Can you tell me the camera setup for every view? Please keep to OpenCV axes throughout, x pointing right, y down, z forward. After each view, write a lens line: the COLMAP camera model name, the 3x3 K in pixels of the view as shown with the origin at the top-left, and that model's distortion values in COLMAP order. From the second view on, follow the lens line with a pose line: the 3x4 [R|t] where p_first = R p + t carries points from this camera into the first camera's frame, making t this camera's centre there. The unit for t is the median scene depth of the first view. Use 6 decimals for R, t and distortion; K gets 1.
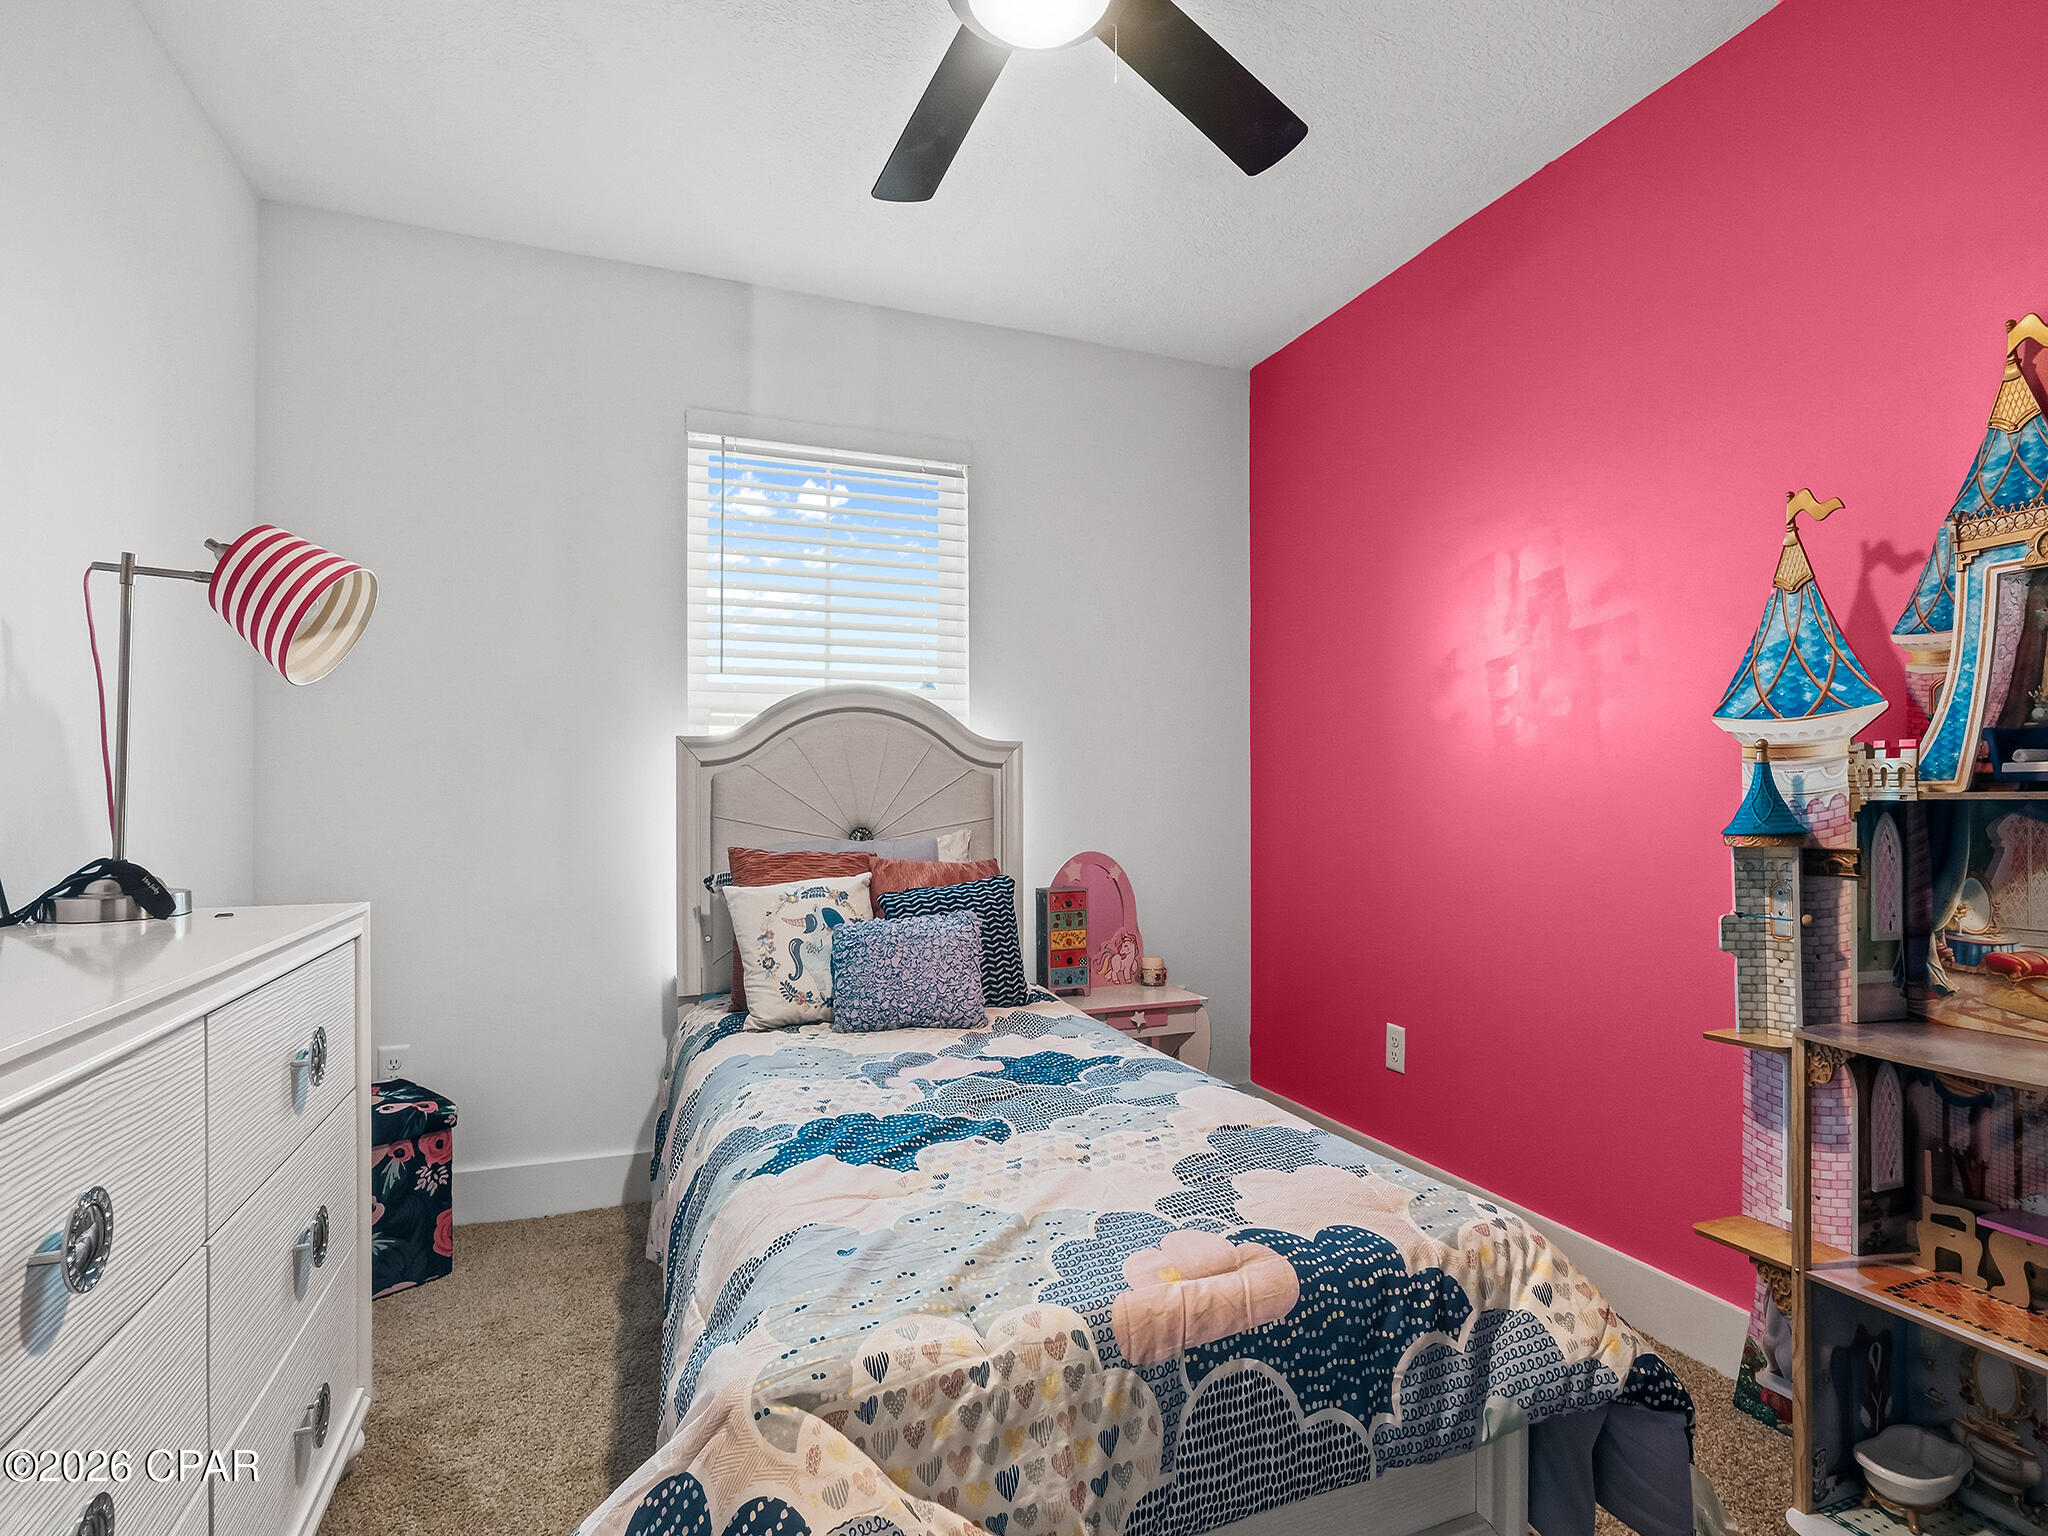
lens RADIAL K [[993.0, 0, 1010.0], [0, 993.0, 792.5], [0, 0, 1]] dist [-0.022689, 0.010150]
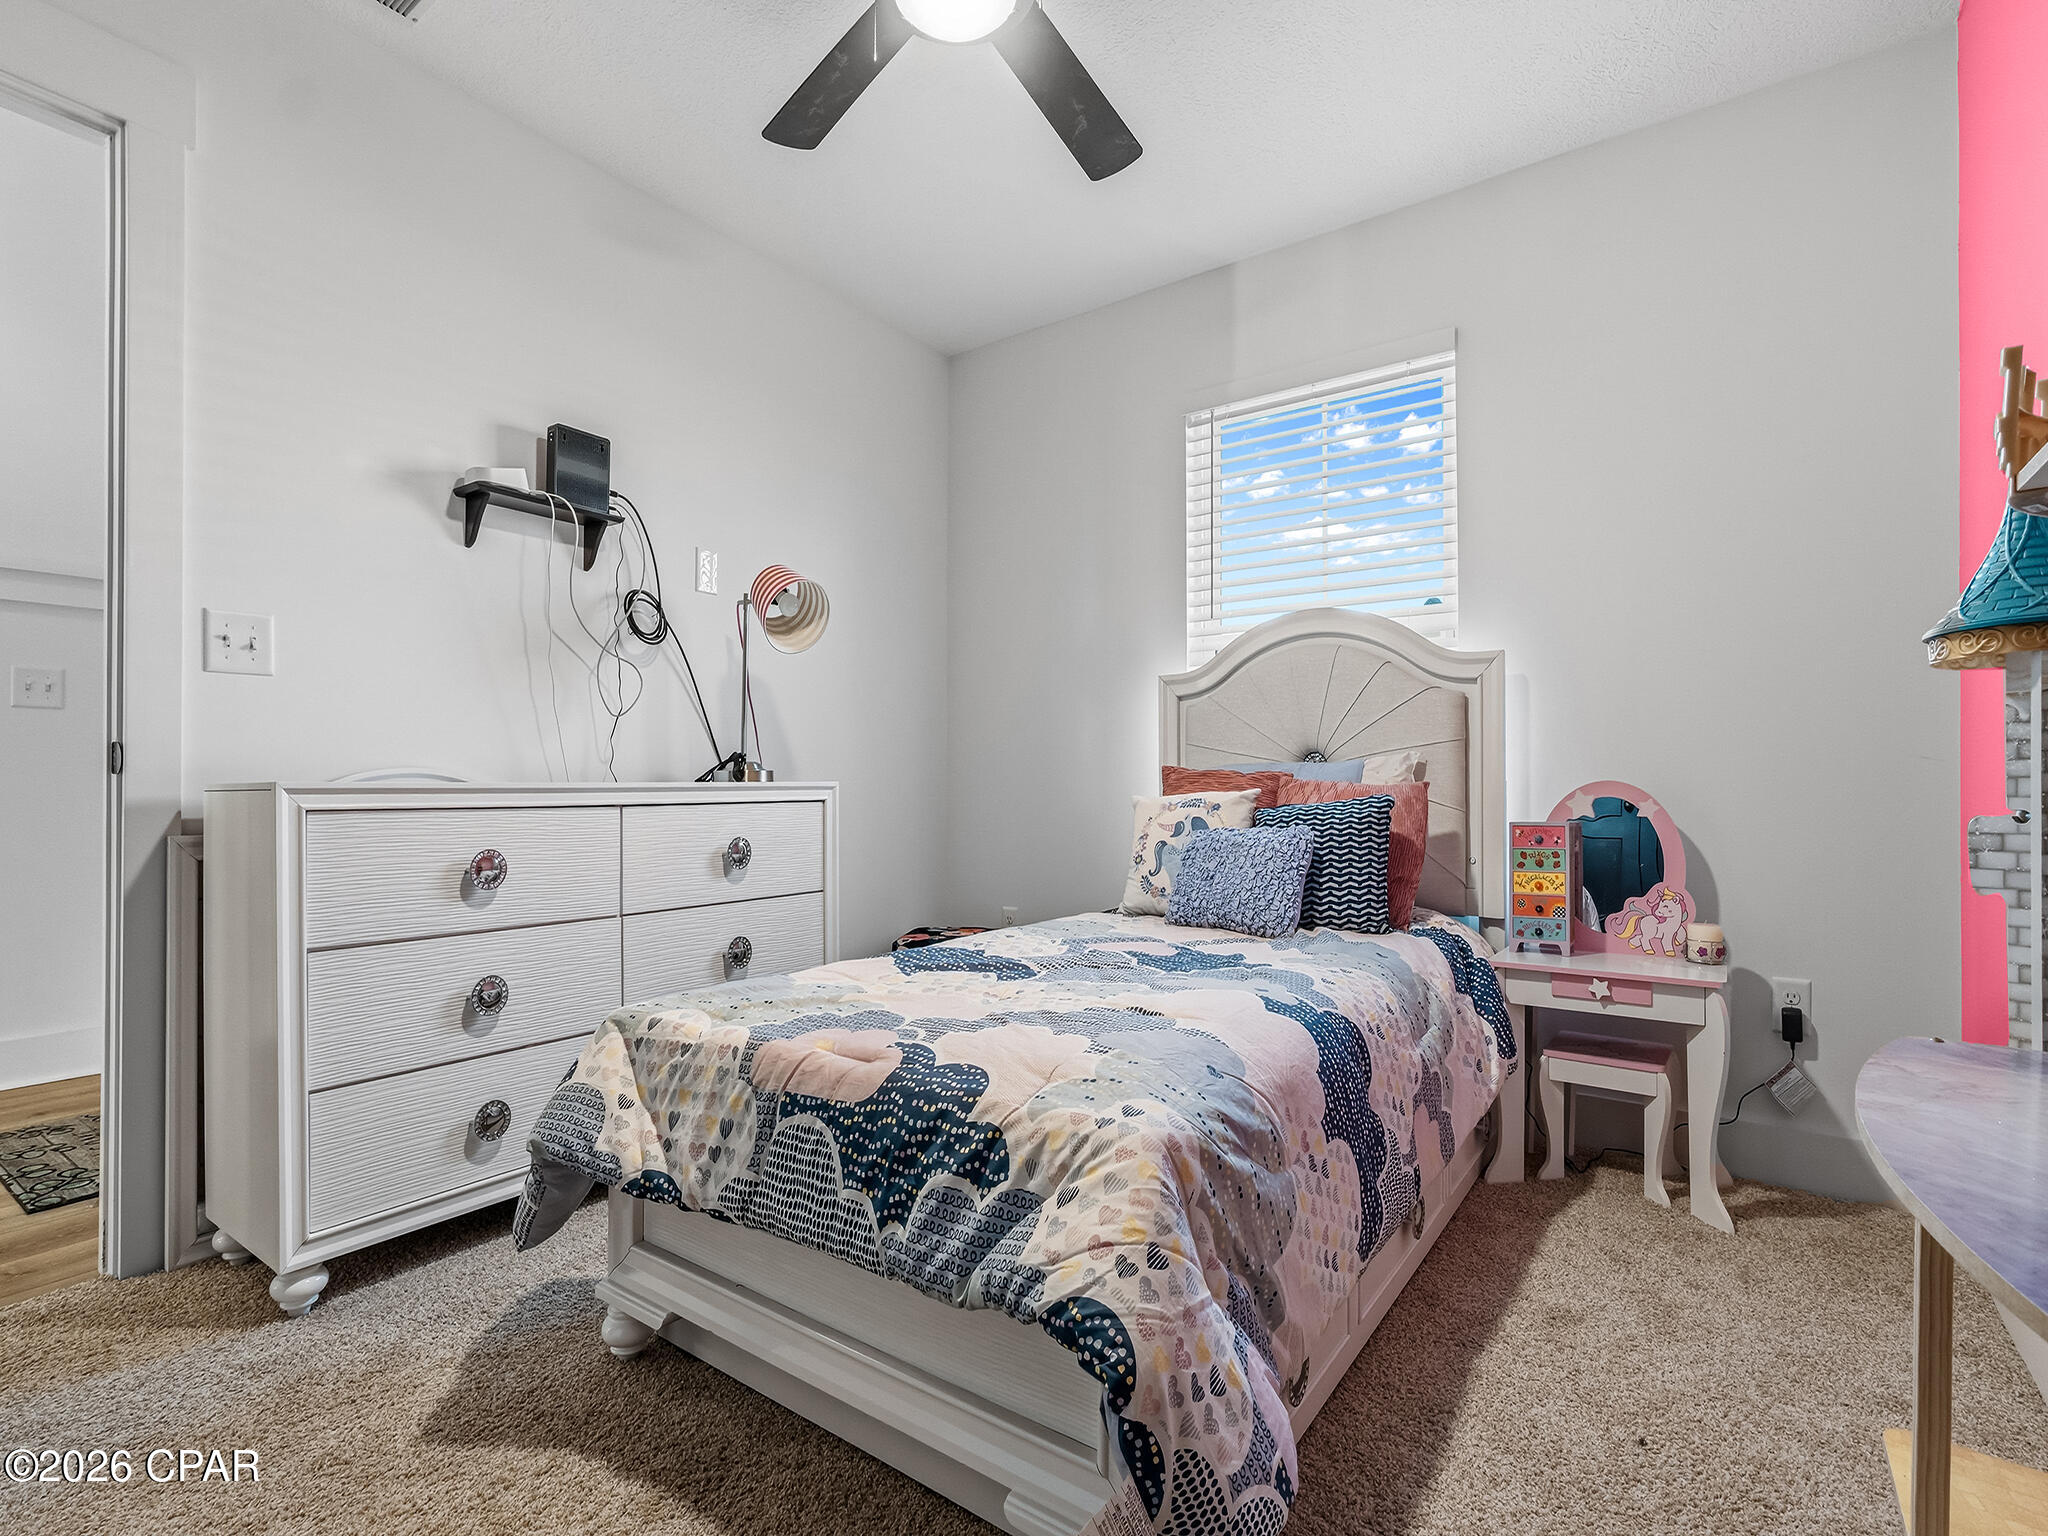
lens RADIAL K [[954.8, 0, 1024.2], [0, 954.8, 779.5], [0, 0, 1]] dist [-0.019096, 0.008527]
pose [[0.562562, 0.000307, -0.826755, 1.242968], [0.002185, 0.999996, 0.001858, 0.155574], [0.826752, -0.002852, 0.562559, 0.529369]]
